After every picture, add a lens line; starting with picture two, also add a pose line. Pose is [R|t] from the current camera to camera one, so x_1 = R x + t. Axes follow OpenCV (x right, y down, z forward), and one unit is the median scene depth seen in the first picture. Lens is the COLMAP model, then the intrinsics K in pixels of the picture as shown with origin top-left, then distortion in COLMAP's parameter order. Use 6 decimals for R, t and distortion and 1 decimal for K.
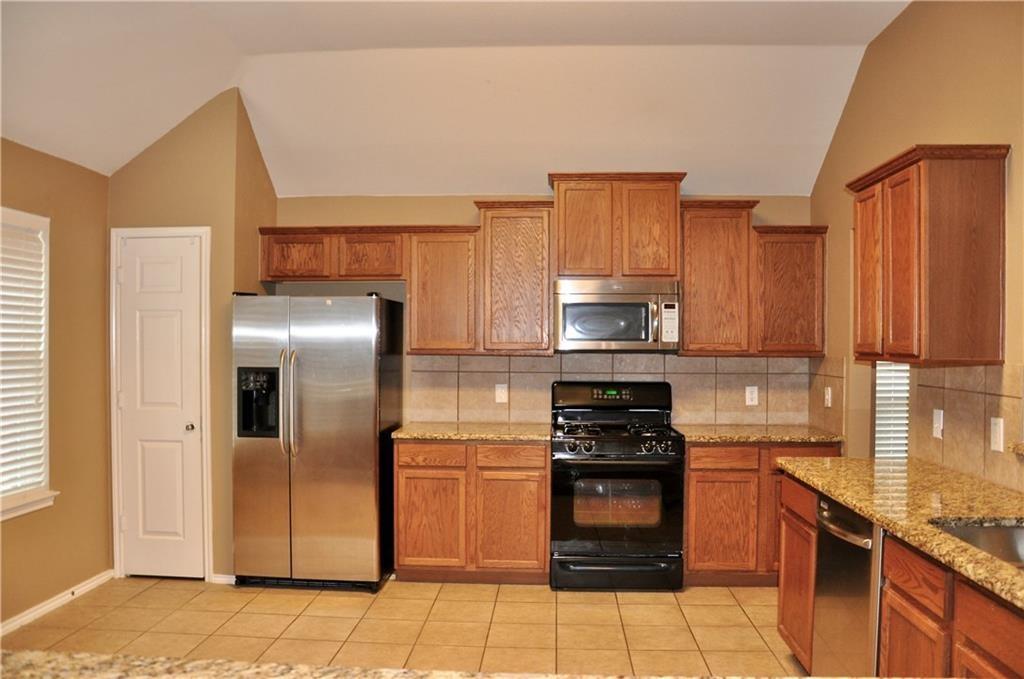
lens RADIAL K [[805.1, 0, 514.2], [0, 805.1, 344.0], [0, 0, 1]] dist [-0.072431, 0.023139]
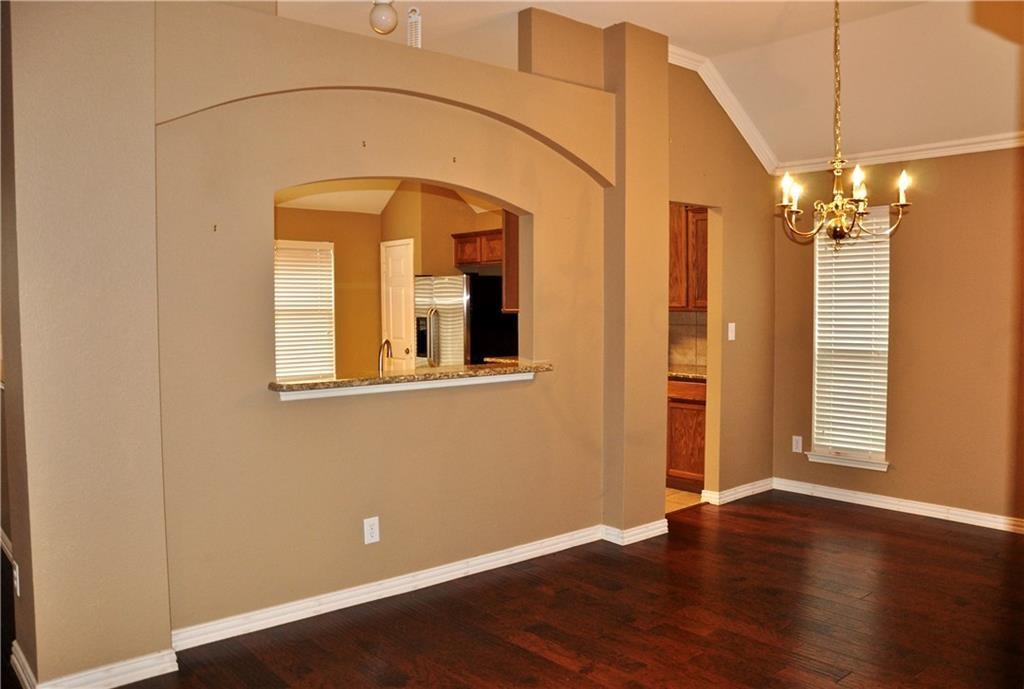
lens RADIAL K [[834.1, 0, 513.4], [0, 834.1, 347.5], [0, 0, 1]] dist [-0.049682, -0.001001]
pose [[0.701521, 0.031799, -0.711939, 1.023857], [0.009453, 0.998501, 0.053913, -0.002542], [0.712586, -0.044551, 0.700169, -0.138842]]
